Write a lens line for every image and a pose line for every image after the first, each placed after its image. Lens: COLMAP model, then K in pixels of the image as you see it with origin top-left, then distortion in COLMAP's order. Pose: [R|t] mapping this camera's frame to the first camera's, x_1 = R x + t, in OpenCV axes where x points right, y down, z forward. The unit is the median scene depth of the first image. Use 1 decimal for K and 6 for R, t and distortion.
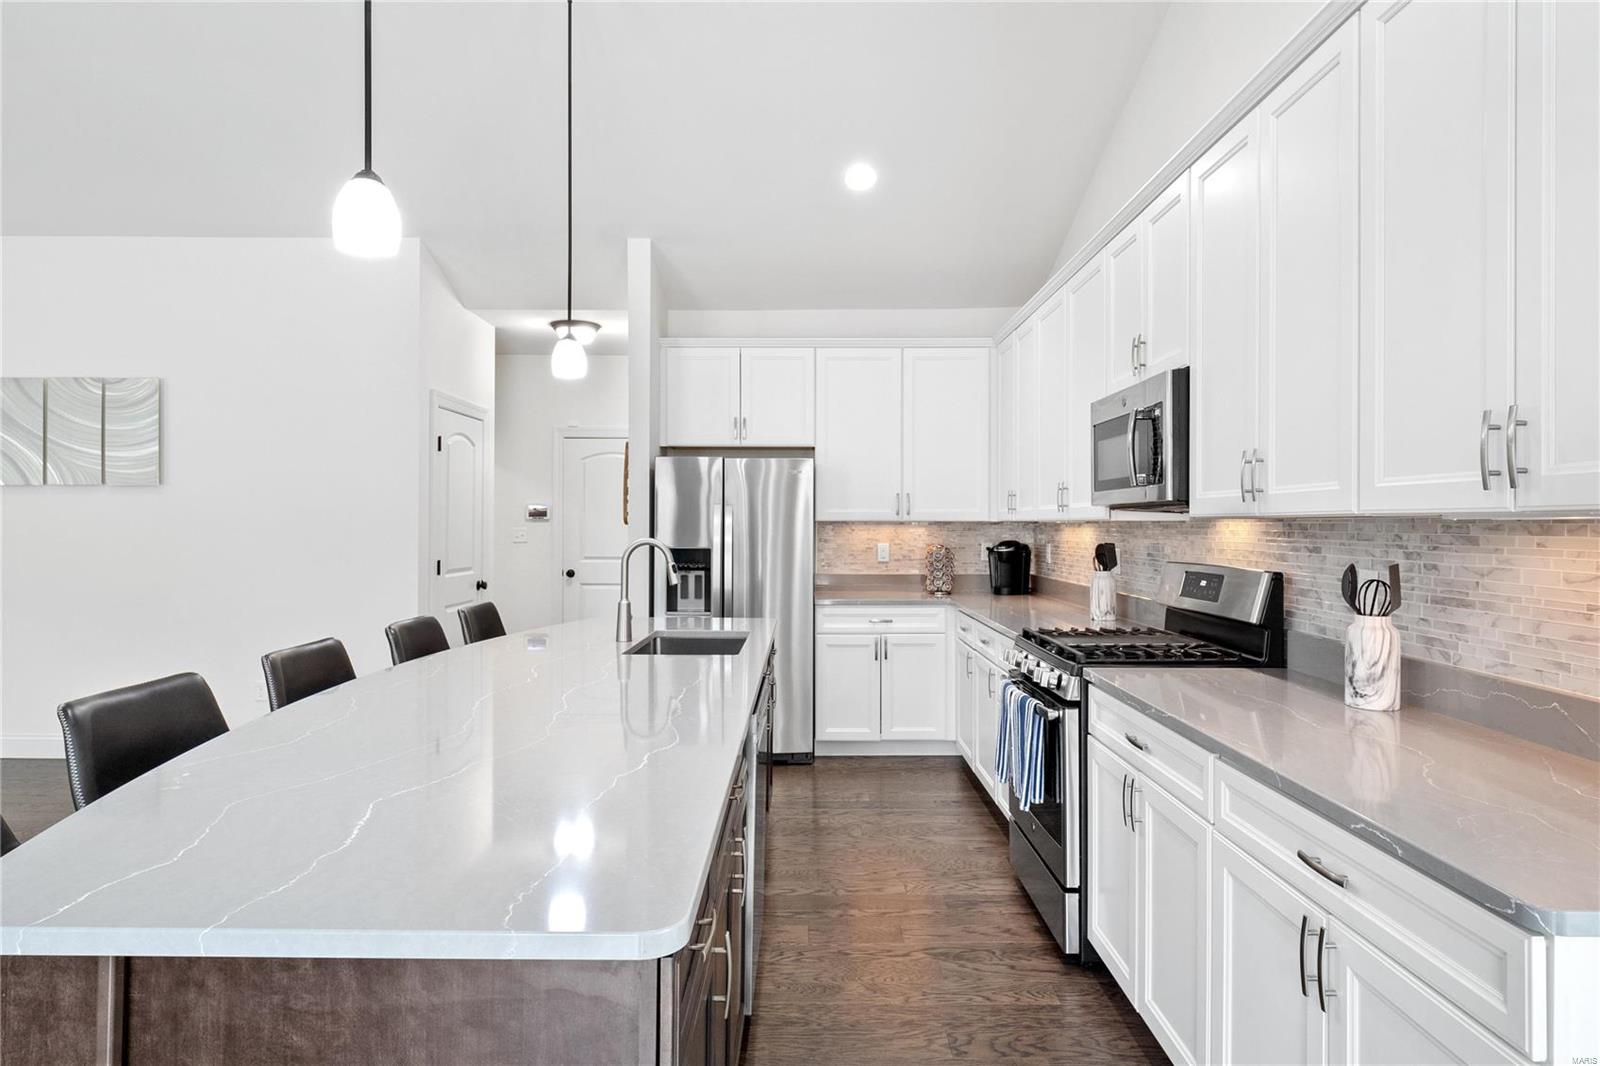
lens RADIAL K [[913.4, 0, 800.0], [0, 913.4, 533.0], [0, 0, 1]] dist [-0.000299, -0.000421]
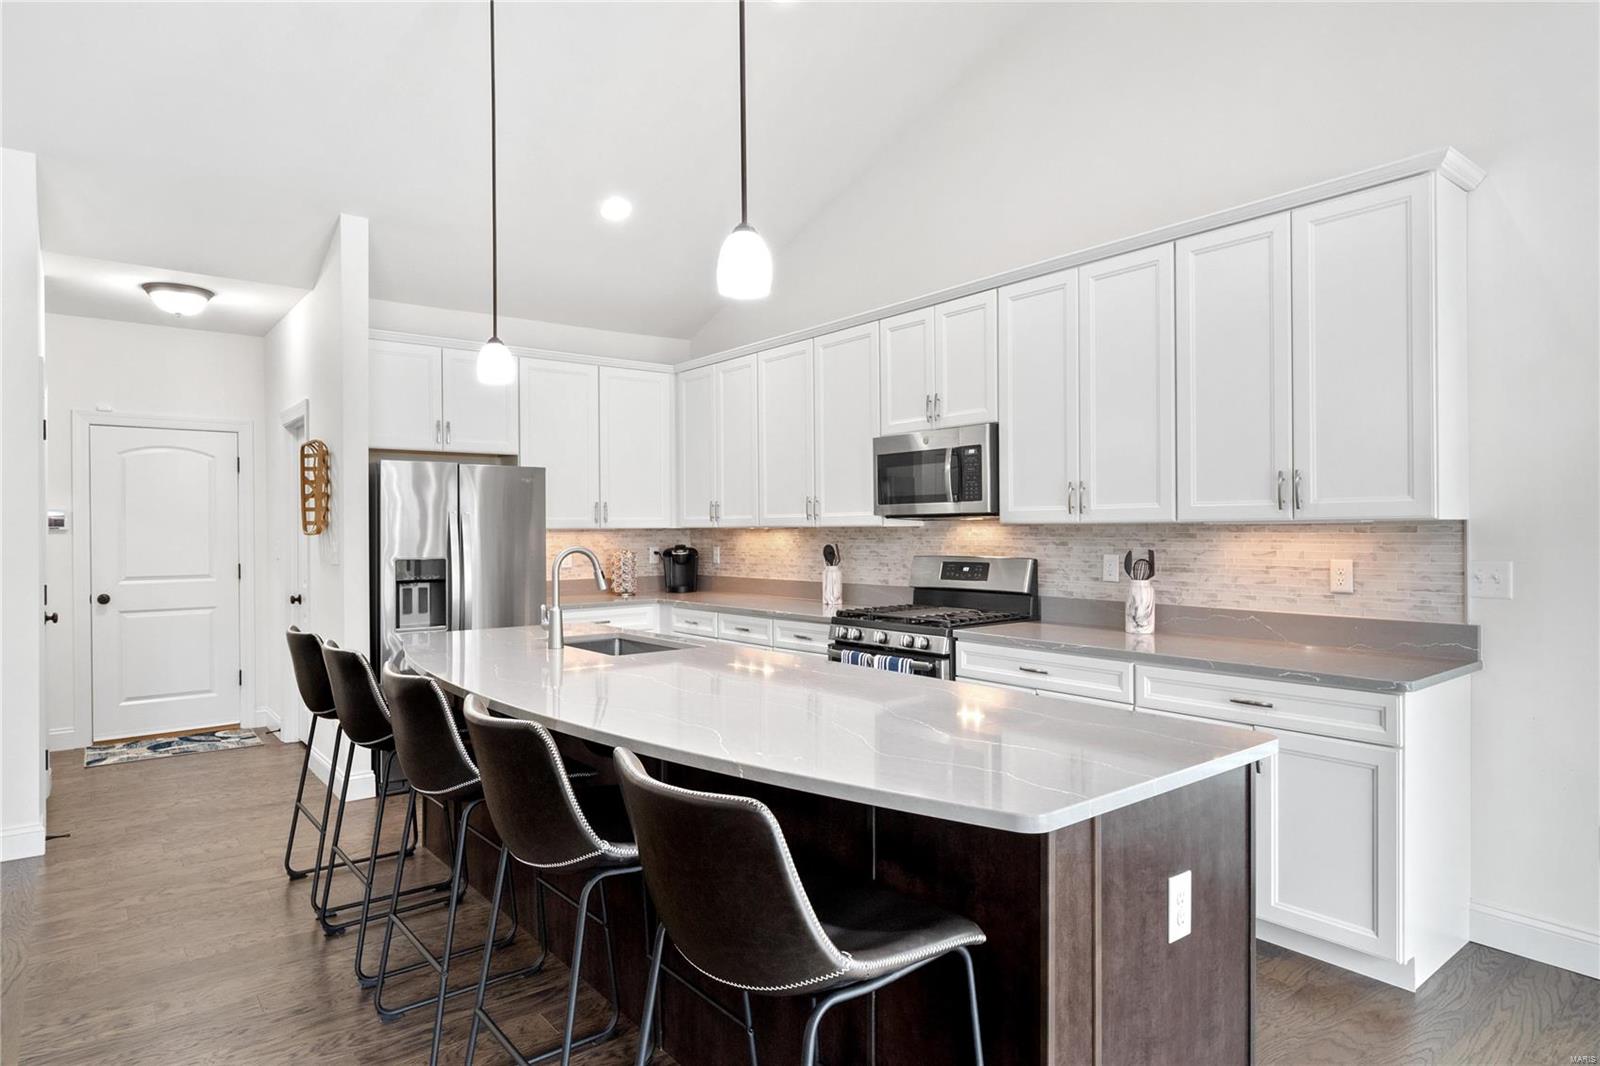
lens RADIAL K [[907.1, 0, 808.7], [0, 907.1, 547.3], [0, 0, 1]] dist [0.014972, -0.000061]
pose [[0.775872, -0.020132, 0.630569, -0.720918], [0.015299, 0.999797, 0.013097, -0.002461], [-0.630705, -0.000514, 0.776023, 0.046376]]
